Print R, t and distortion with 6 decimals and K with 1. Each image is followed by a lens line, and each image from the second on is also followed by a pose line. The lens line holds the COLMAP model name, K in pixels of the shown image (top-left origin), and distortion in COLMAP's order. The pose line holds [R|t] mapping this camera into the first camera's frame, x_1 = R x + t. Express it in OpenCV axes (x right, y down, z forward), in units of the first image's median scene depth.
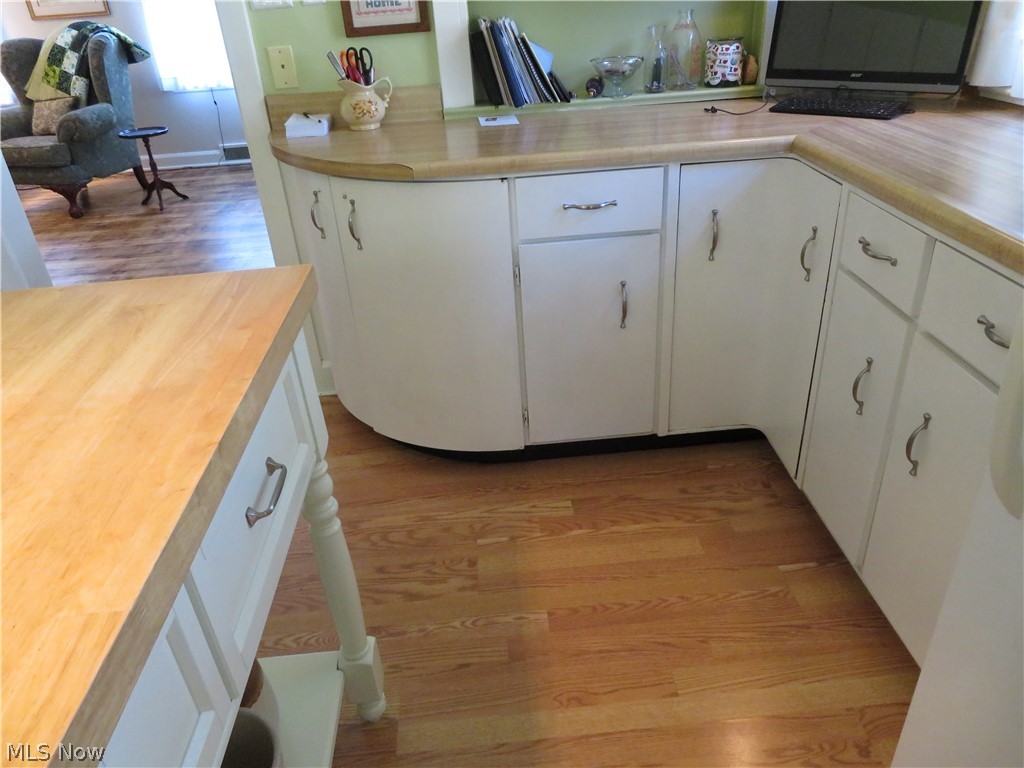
lens RADIAL K [[728.6, 0, 512.0], [0, 728.6, 384.0], [0, 0, 1]] dist [-0.000938, -0.006731]
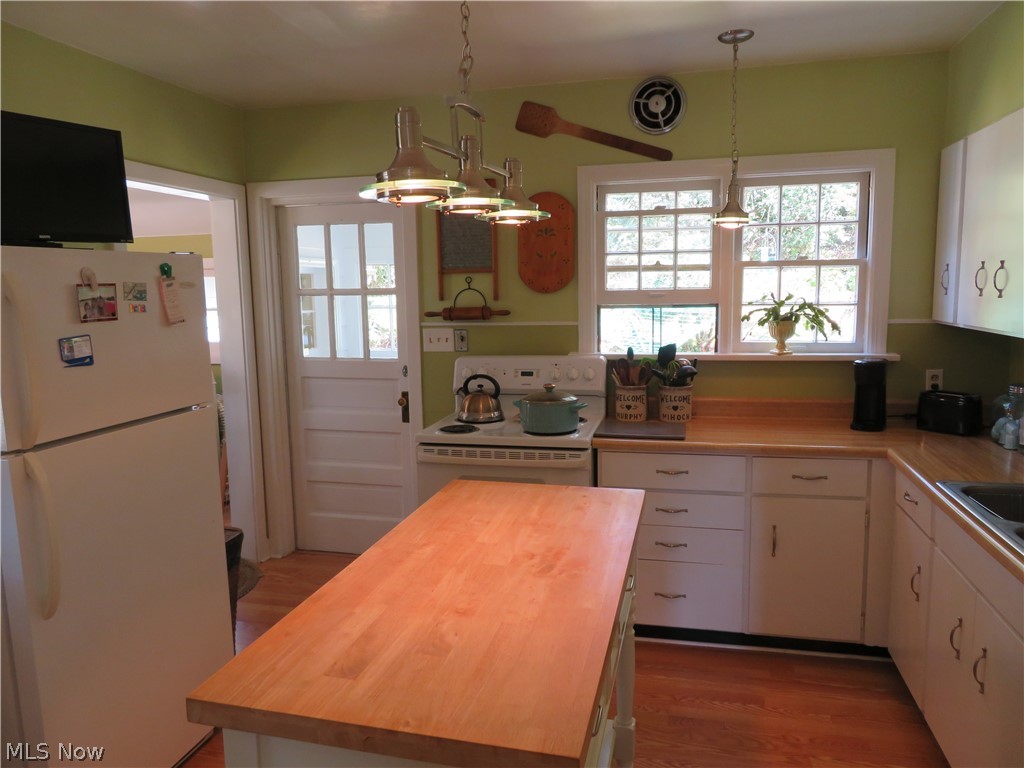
lens RADIAL K [[728.6, 0, 512.0], [0, 728.6, 384.0], [0, 0, 1]] dist [-0.000938, -0.006731]
pose [[-0.952407, 0.036891, 0.302588, -0.217611], [0.210048, 0.798794, 0.563745, -0.209311], [-0.220909, 0.600472, -0.768526, 0.294503]]
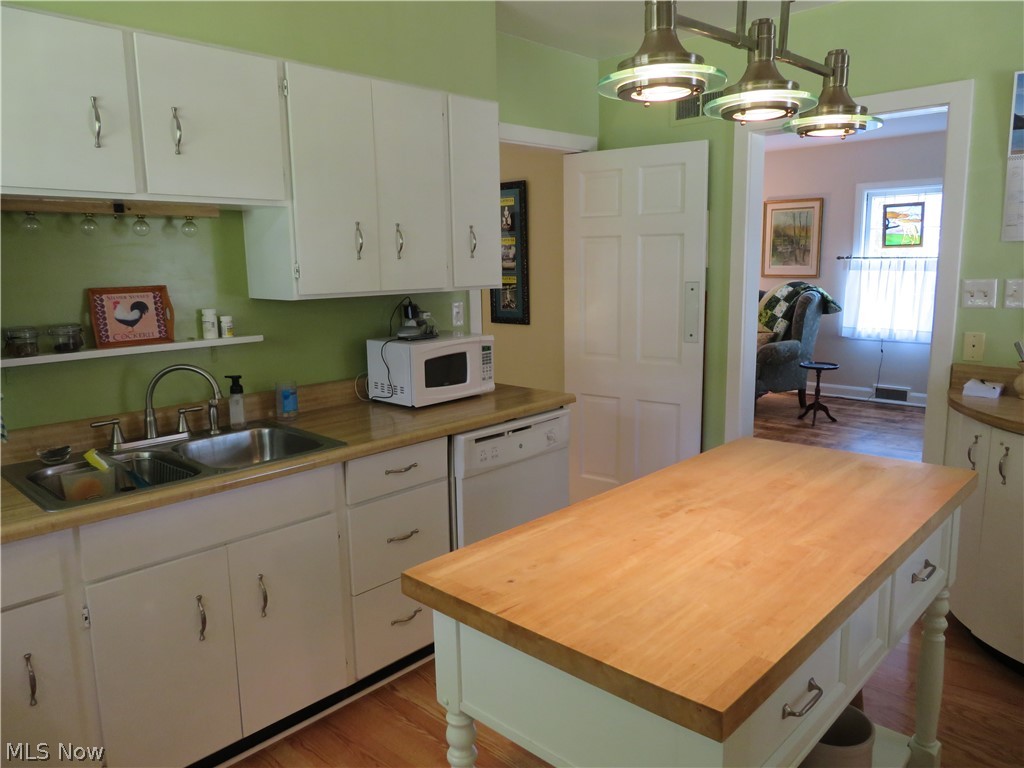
lens RADIAL K [[728.6, 0, 512.0], [0, 728.6, 384.0], [0, 0, 1]] dist [-0.000938, -0.006731]
pose [[0.682553, 0.171949, -0.710320, 0.030672], [-0.377545, 0.915154, -0.141253, 0.060357], [0.625764, 0.364591, 0.689560, -0.185343]]
